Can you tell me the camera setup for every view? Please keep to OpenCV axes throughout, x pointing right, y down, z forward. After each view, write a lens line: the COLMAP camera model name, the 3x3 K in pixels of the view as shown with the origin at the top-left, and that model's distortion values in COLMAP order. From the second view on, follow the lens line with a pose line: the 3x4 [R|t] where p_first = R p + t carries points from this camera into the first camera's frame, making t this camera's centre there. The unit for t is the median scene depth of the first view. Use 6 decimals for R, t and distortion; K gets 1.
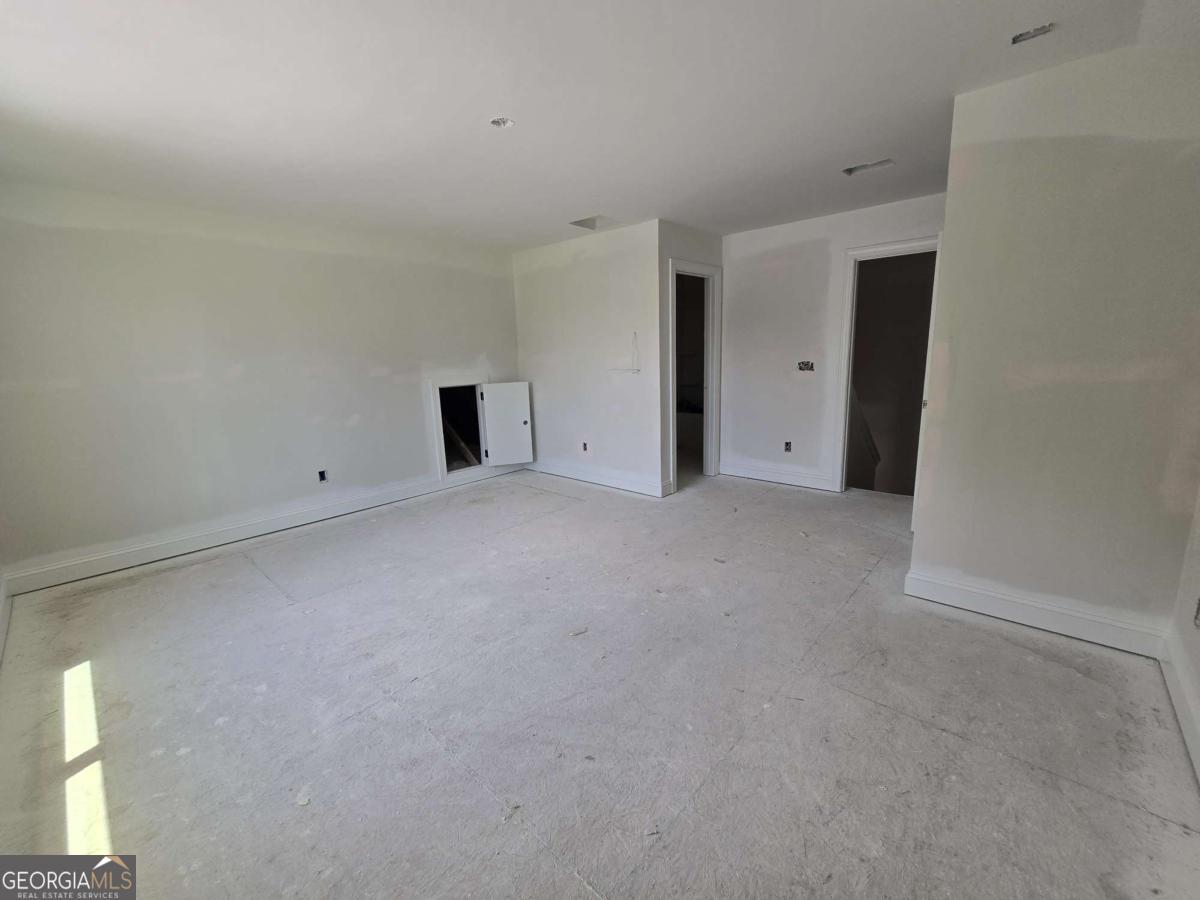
lens RADIAL K [[482.3, 0, 600.0], [0, 482.3, 450.0], [0, 0, 1]] dist [-0.001220, 0.000114]
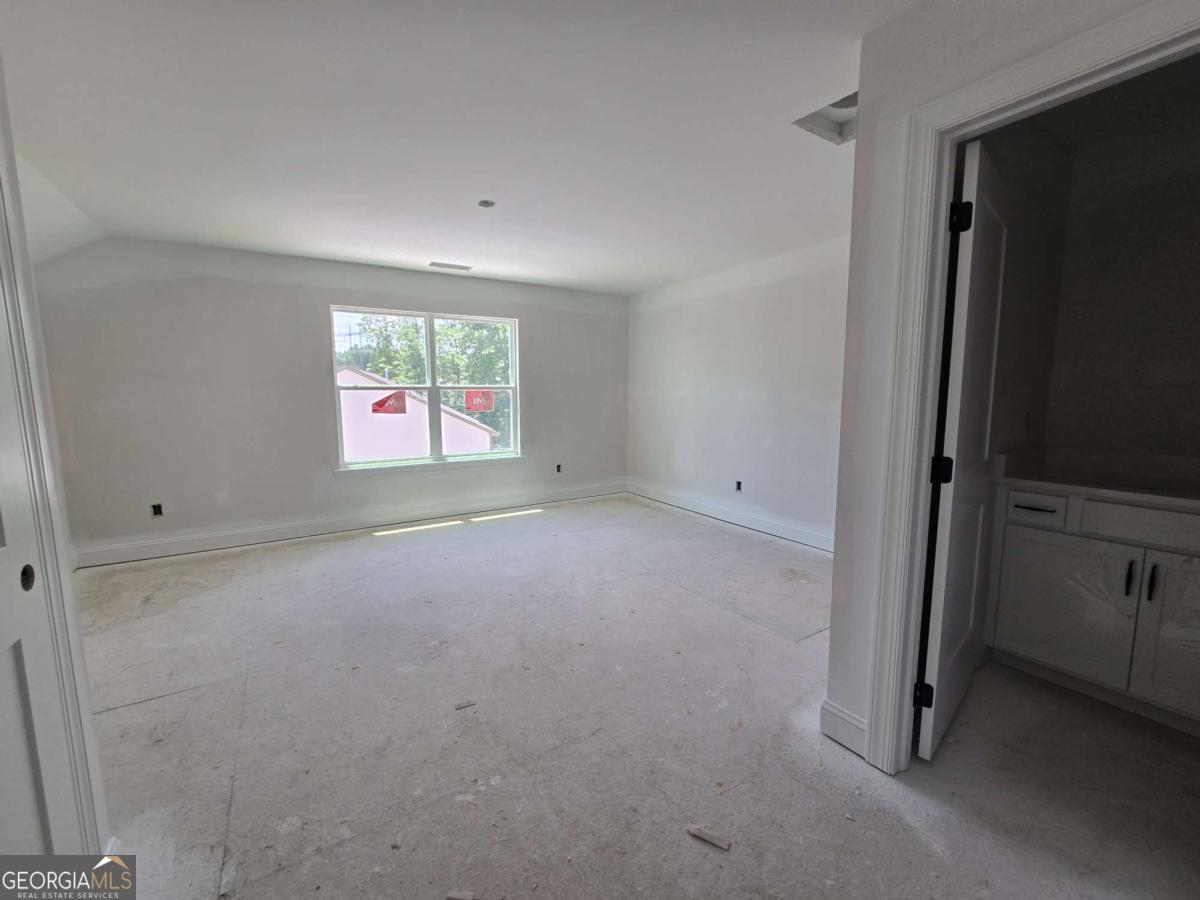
lens RADIAL K [[492.1, 0, 601.5], [0, 492.1, 450.0], [0, 0, 1]] dist [-0.003550, 0.000677]
pose [[-0.261541, 0.148090, -0.953764, 0.597093], [-0.176855, 0.964077, 0.198188, -0.200988], [0.948851, 0.220512, -0.225955, 0.960492]]
